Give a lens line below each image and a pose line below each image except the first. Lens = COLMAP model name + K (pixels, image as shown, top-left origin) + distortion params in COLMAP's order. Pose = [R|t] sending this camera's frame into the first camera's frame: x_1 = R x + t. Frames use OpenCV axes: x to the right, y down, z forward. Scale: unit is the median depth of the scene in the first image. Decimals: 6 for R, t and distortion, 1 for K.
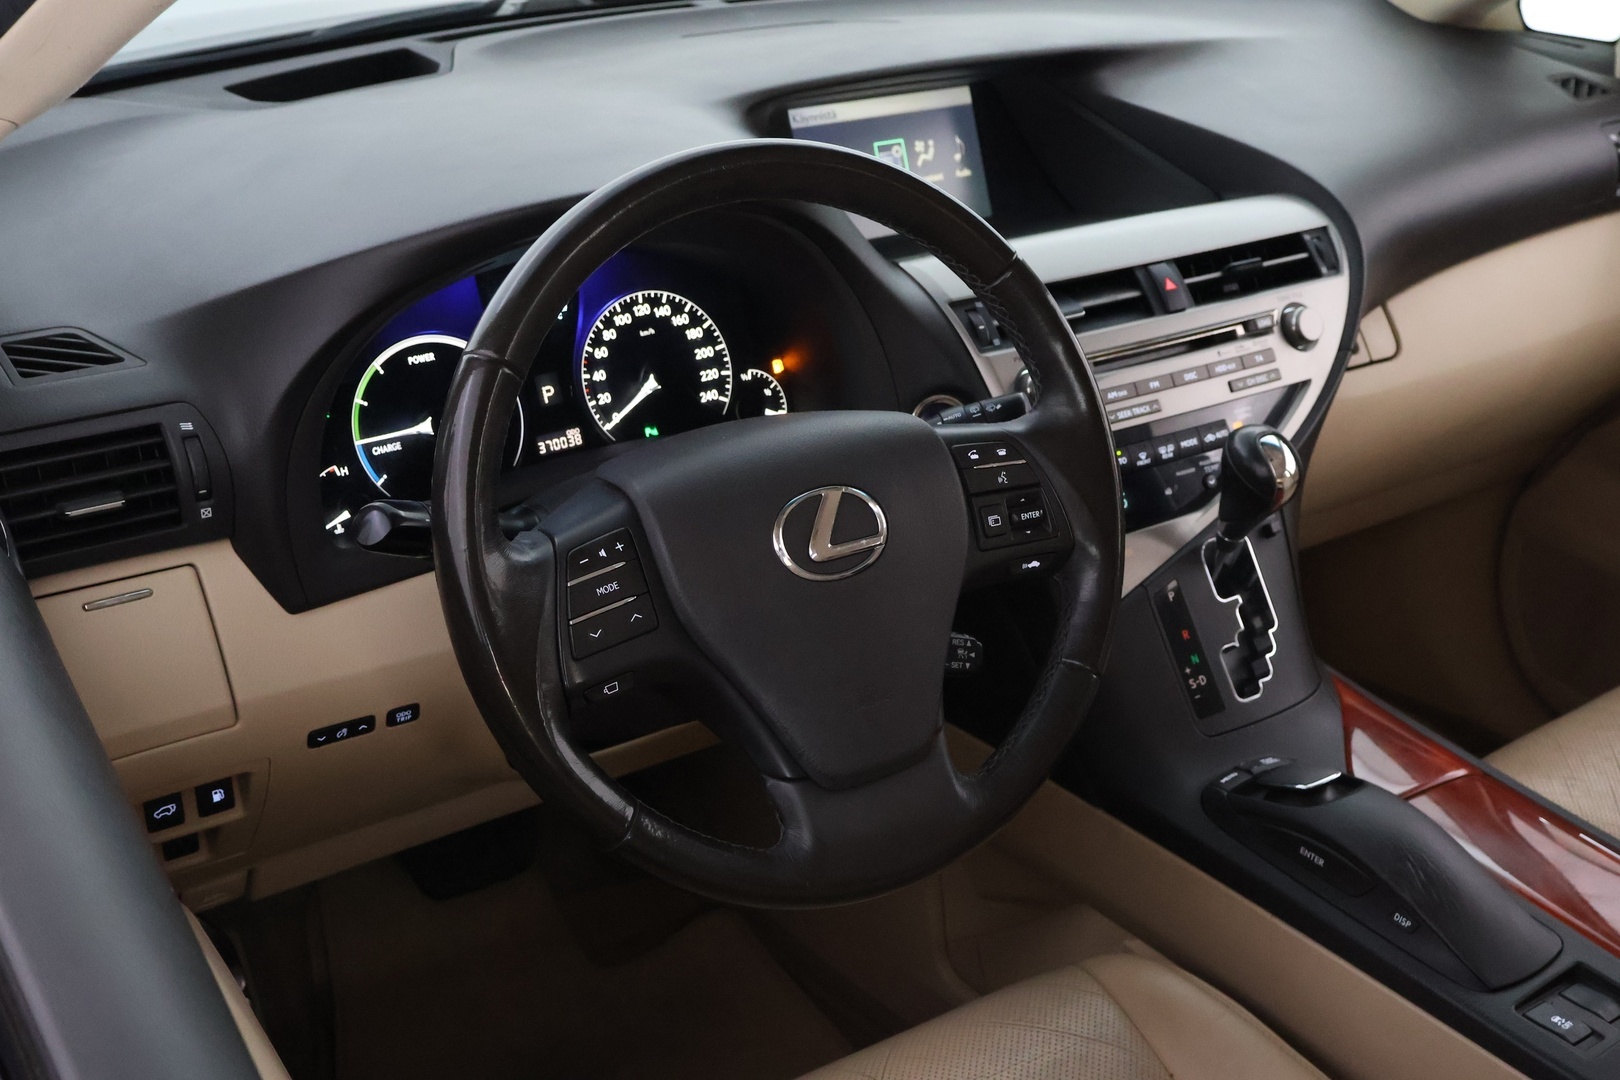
lens RADIAL K [[1794.8, 0, 809.2], [0, 1794.8, 543.7], [0, 0, 1]] dist [-0.020852, 0.000000]
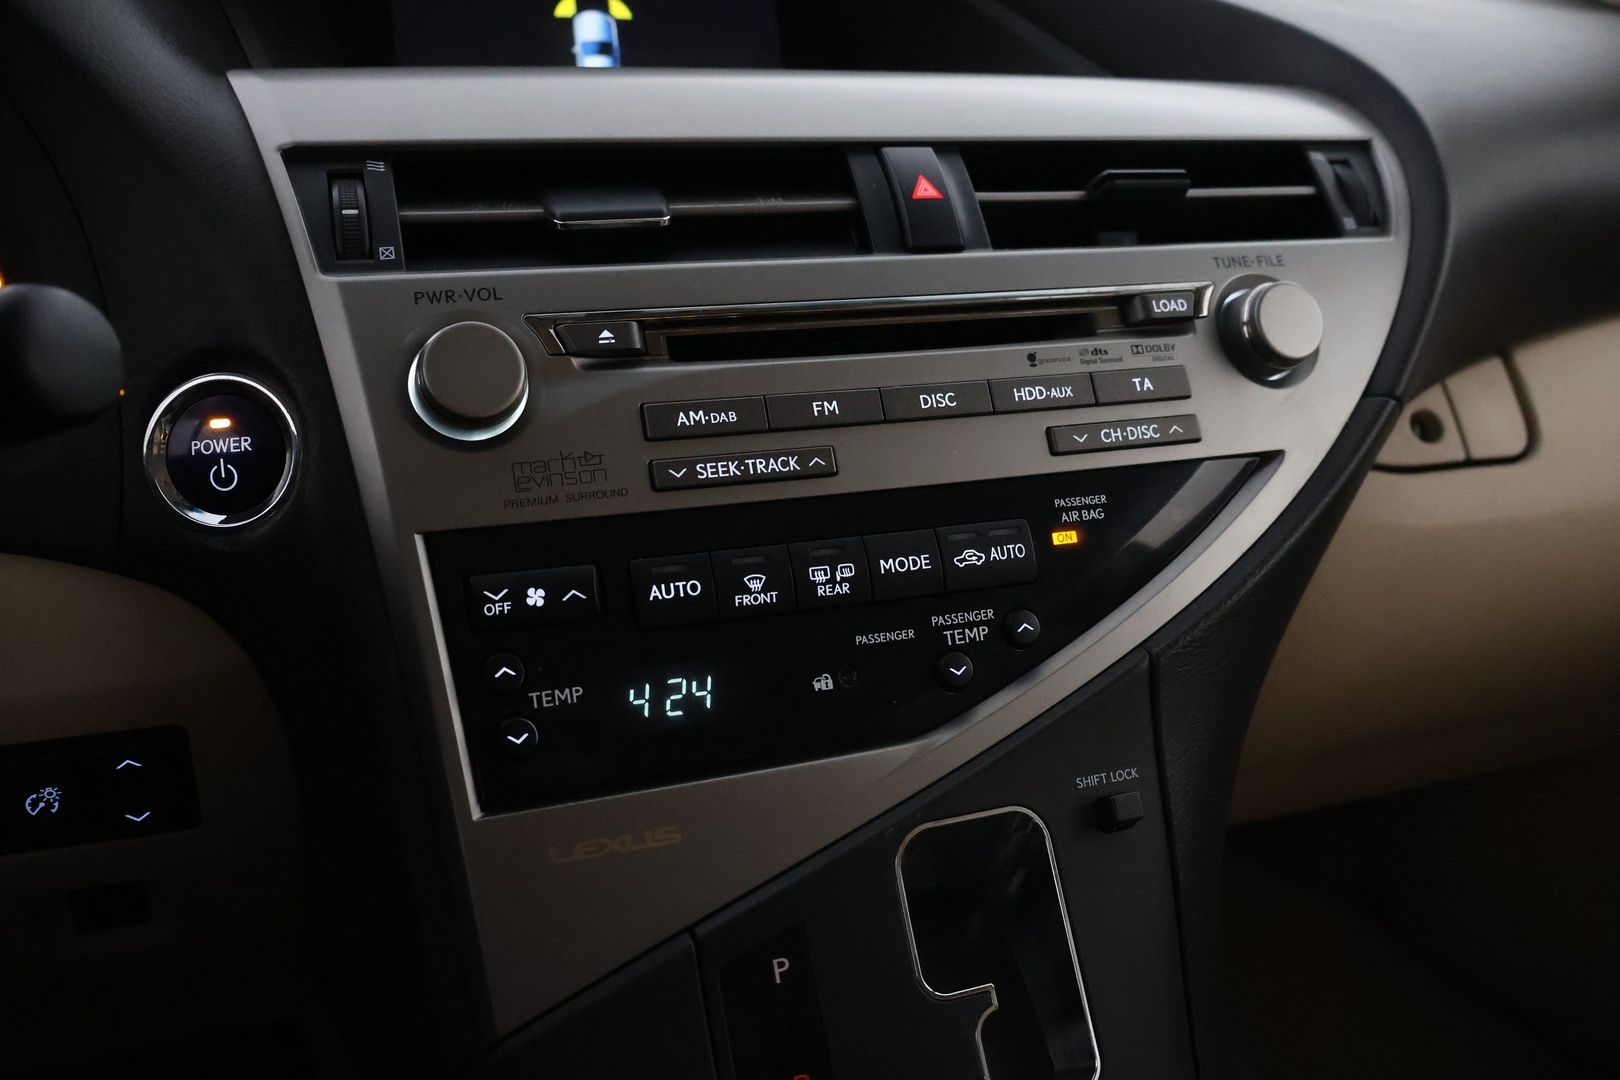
lens RADIAL K [[1349.2, 0, 812.1], [0, 1349.2, 533.6], [0, 0, 1]] dist [-0.018272, -0.000698]
pose [[0.974351, 0.088629, -0.206847, 0.243900], [-0.109052, 0.989999, -0.089497, -0.033289], [0.196847, 0.109759, 0.974271, 0.685683]]
